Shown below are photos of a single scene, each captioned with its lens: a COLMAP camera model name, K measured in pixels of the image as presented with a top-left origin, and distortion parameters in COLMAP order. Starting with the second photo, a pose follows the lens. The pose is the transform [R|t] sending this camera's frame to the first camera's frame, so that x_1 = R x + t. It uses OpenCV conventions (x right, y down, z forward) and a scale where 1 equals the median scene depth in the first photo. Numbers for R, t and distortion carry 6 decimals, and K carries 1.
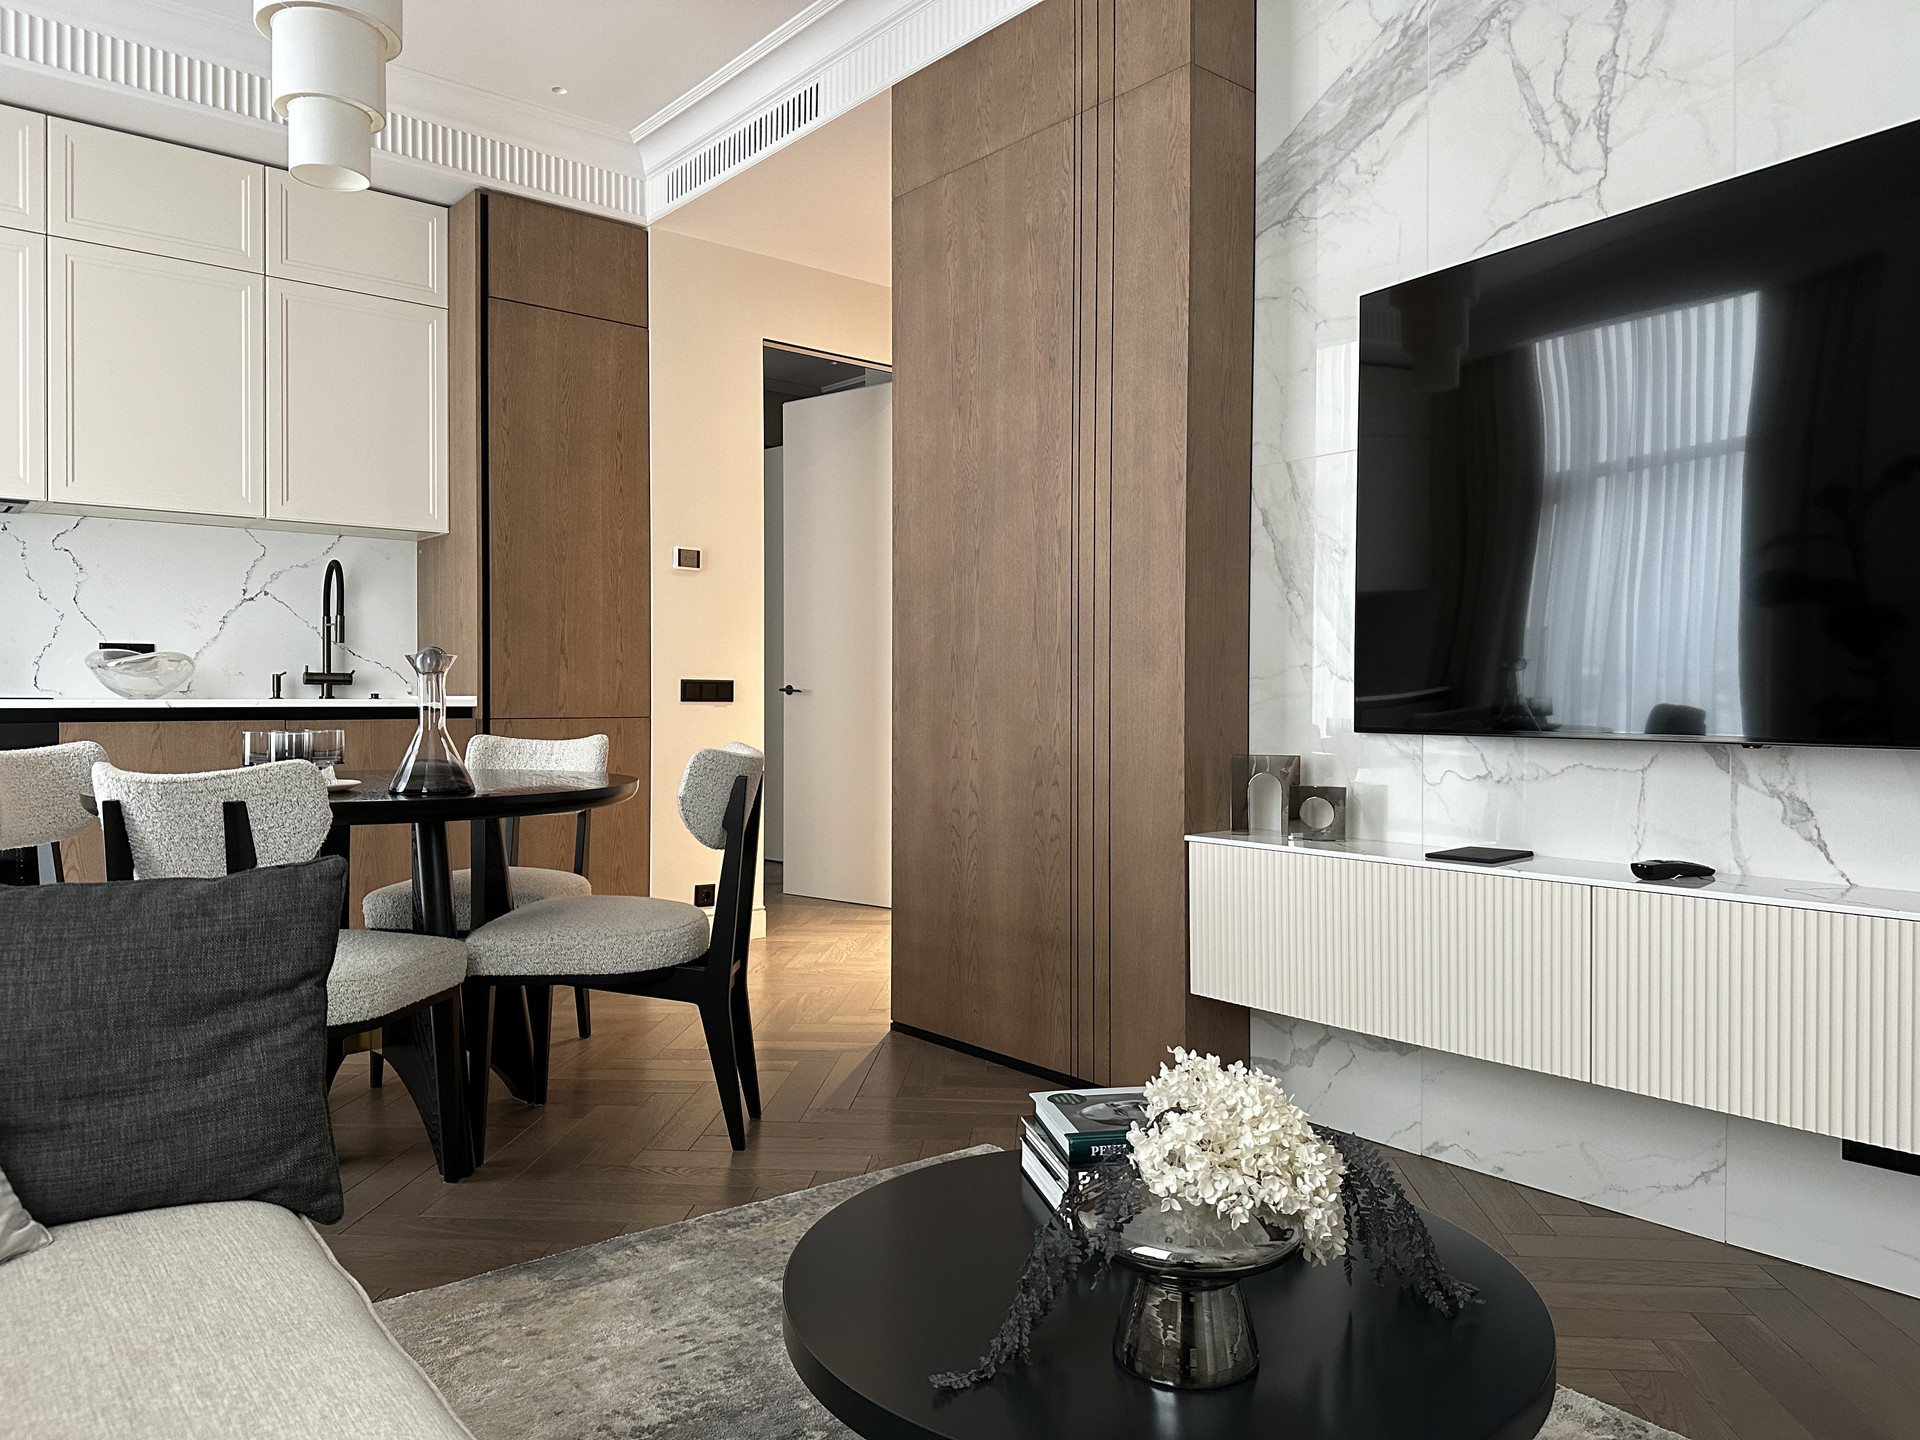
lens RADIAL K [[1344.8, 0, 958.7], [0, 1344.8, 711.2], [0, 0, 1]] dist [0.012223, 0.001210]
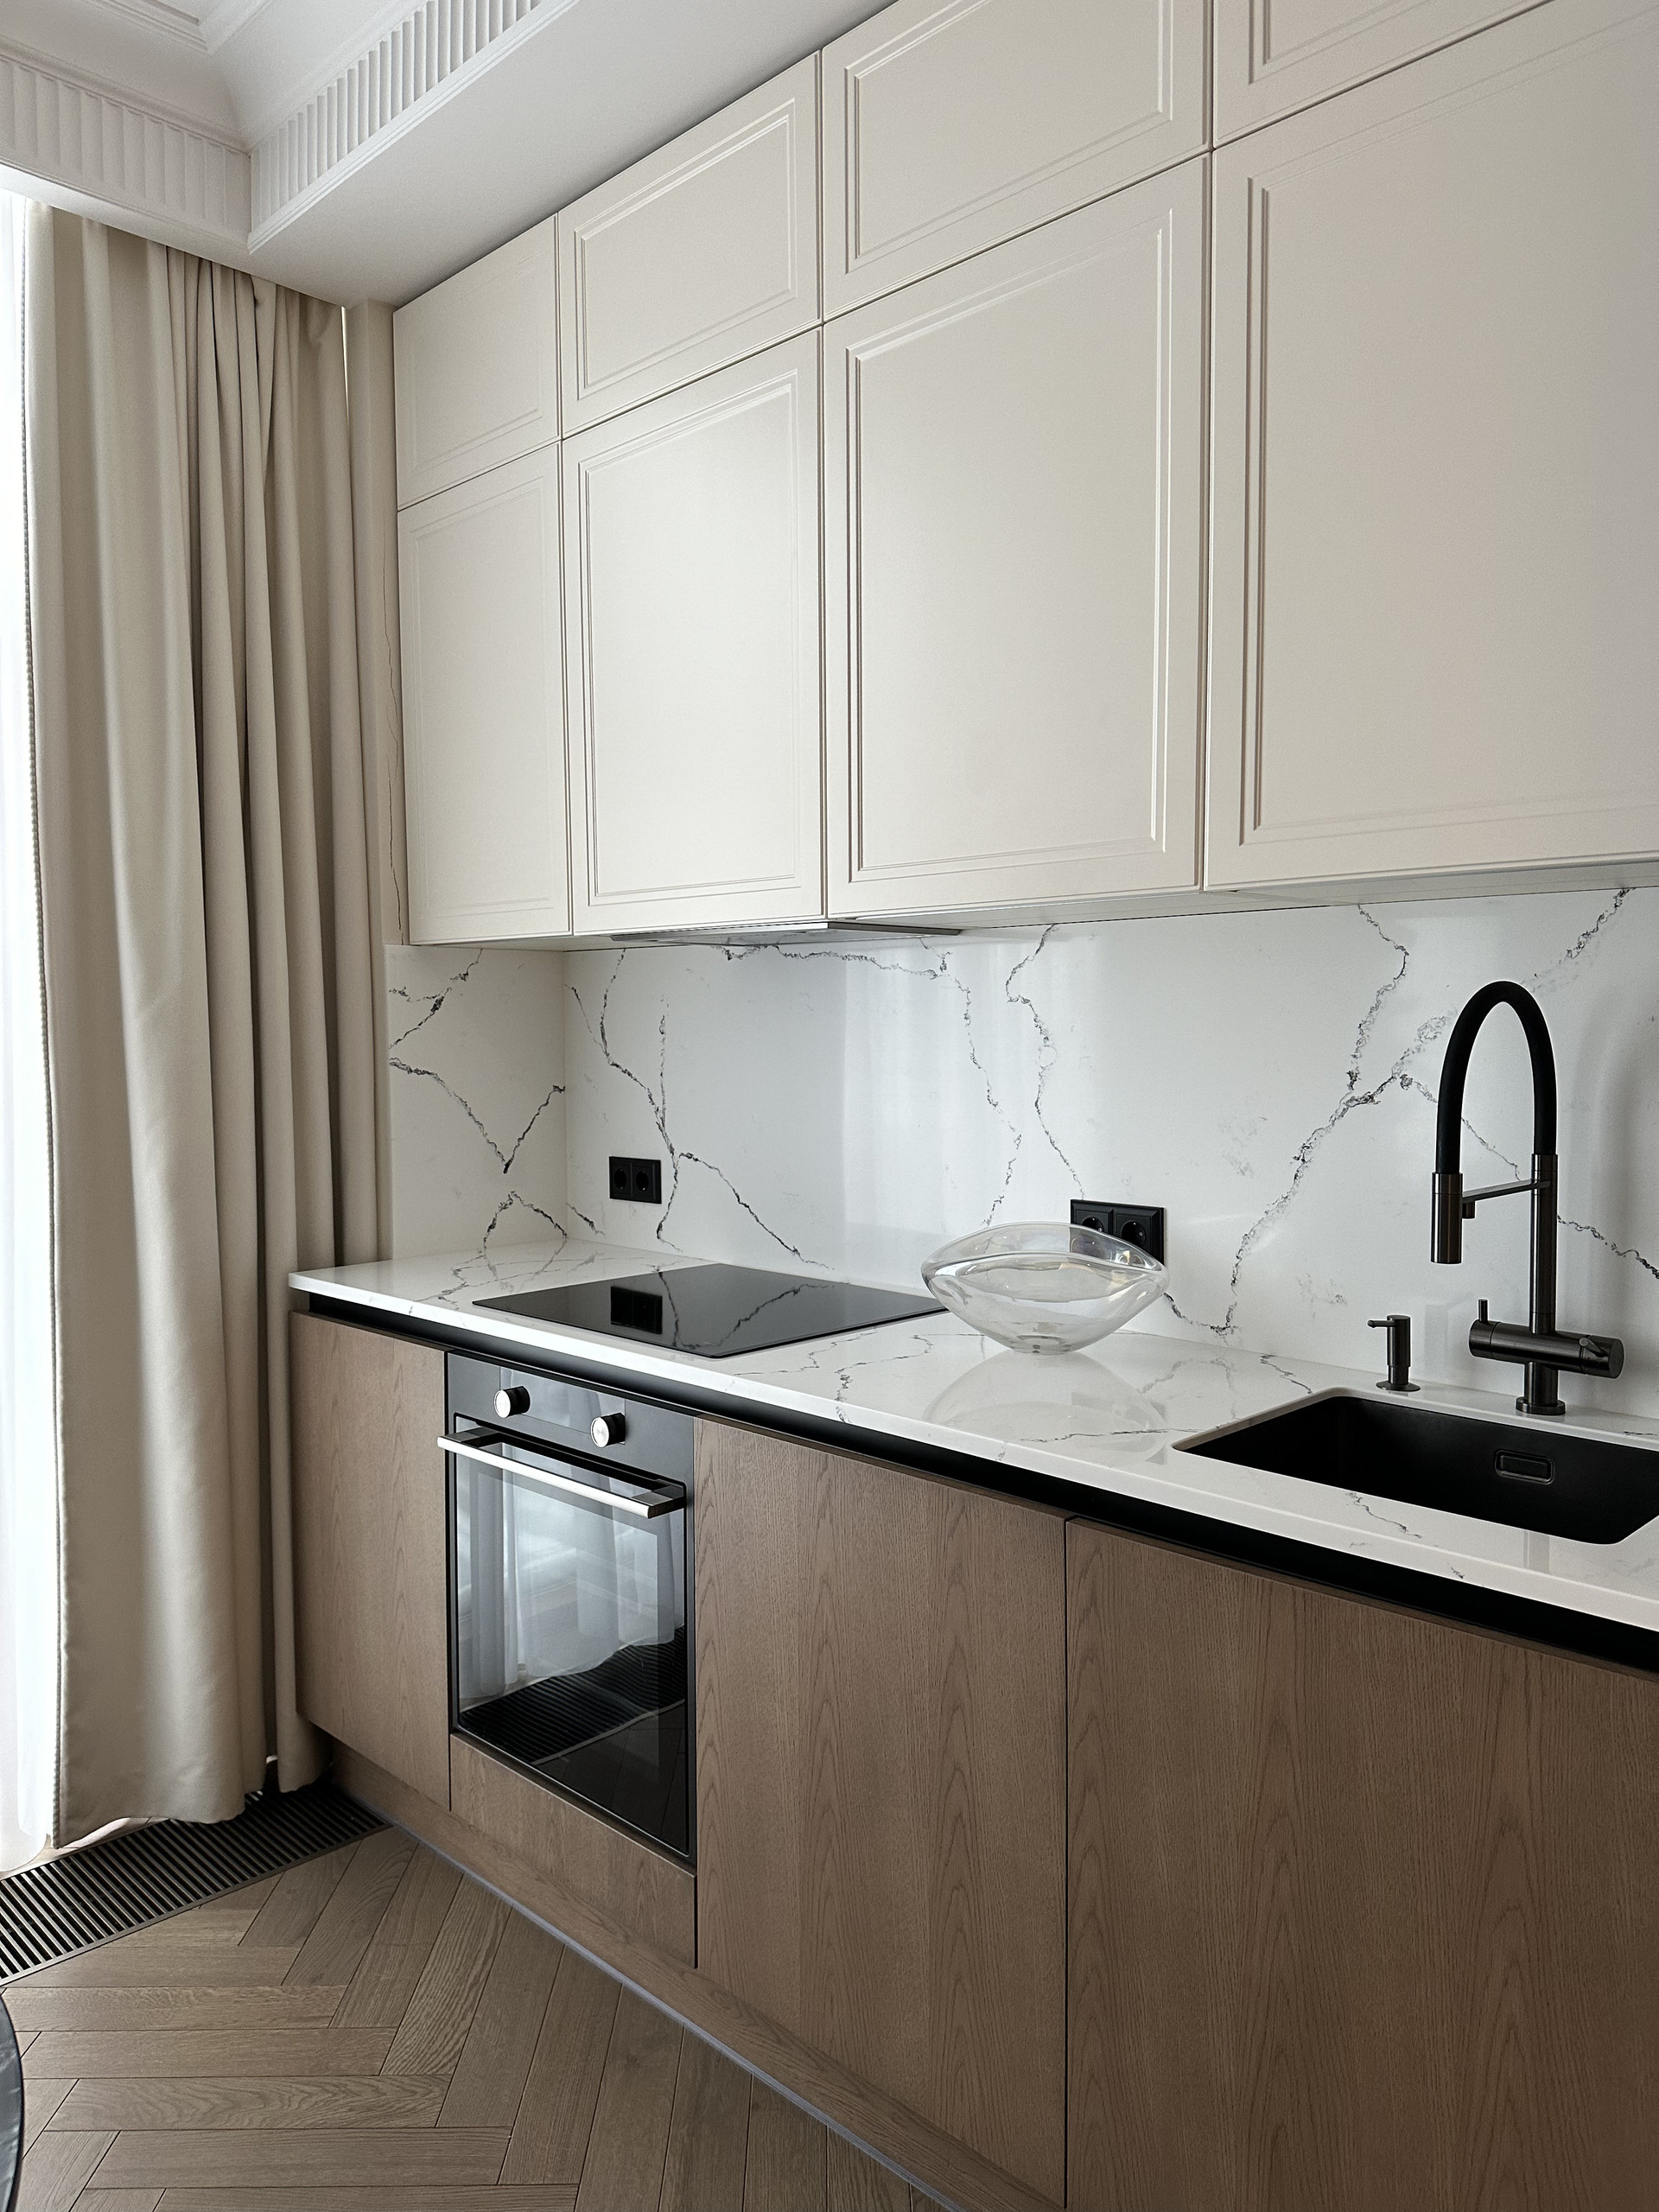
lens RADIAL K [[1549.3, 0, 828.1], [0, 1549.3, 1112.4], [0, 0, 1]] dist [0.012223, 0.001210]
pose [[0.080006, 0.055615, -0.995242, -0.121234], [-0.012481, 0.998420, 0.054790, -0.100457], [0.996716, 0.008038, 0.080573, 0.823312]]
